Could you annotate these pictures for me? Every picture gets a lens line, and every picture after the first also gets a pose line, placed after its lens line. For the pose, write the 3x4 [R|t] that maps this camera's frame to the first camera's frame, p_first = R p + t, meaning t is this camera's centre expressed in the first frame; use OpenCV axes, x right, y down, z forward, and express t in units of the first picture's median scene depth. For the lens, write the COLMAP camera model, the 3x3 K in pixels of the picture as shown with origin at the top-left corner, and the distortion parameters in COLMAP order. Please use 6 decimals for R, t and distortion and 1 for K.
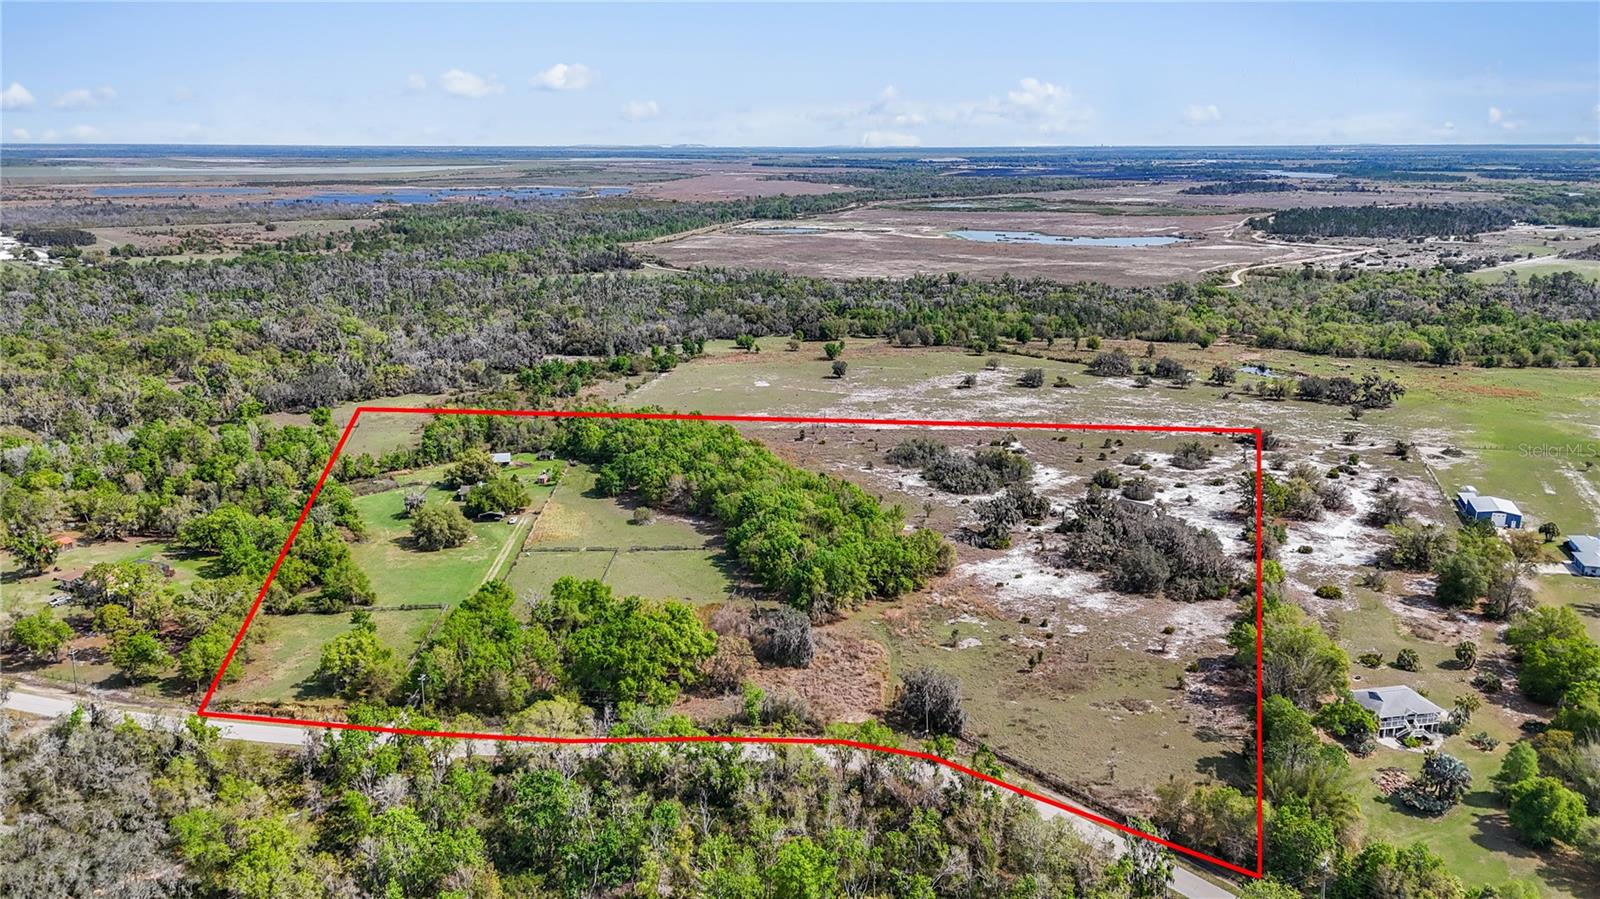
lens RADIAL K [[1125.0, 0, 805.1], [0, 1125.0, 452.5], [0, 0, 1]] dist [0.043204, -0.023567]
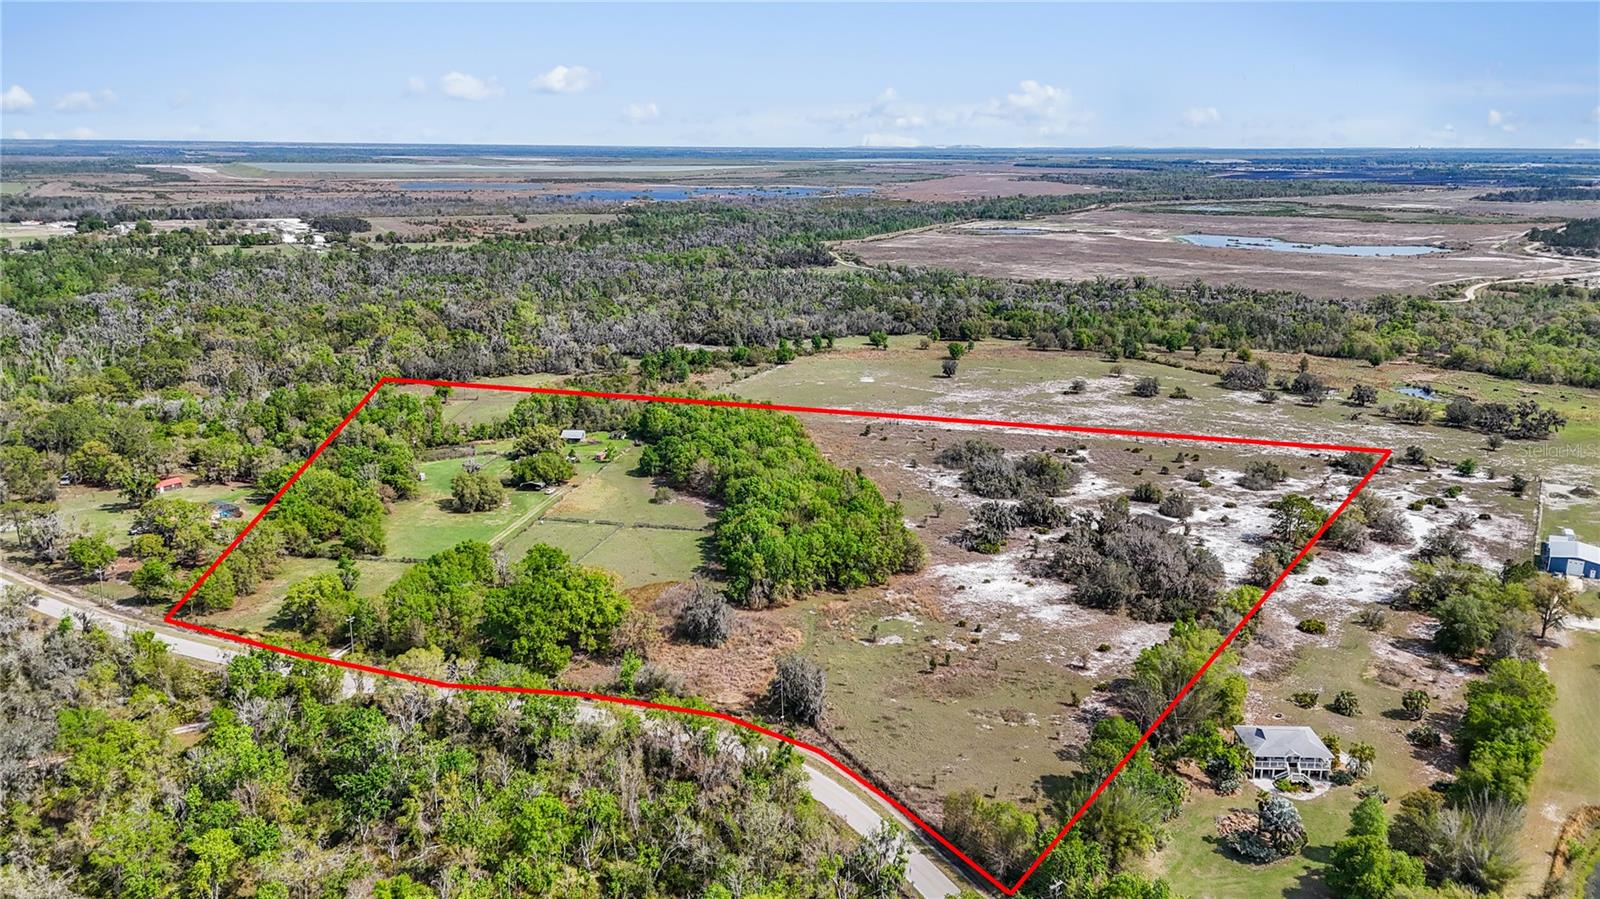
lens RADIAL K [[1125.0, 0, 849.4], [0, 1125.0, 431.1], [0, 0, 1]] dist [0.043204, -0.023567]
pose [[0.975933, 0.058163, -0.210170, 0.237626], [-0.062024, 0.998005, -0.011822, -0.002082], [0.209063, 0.024573, 0.977593, 0.005455]]
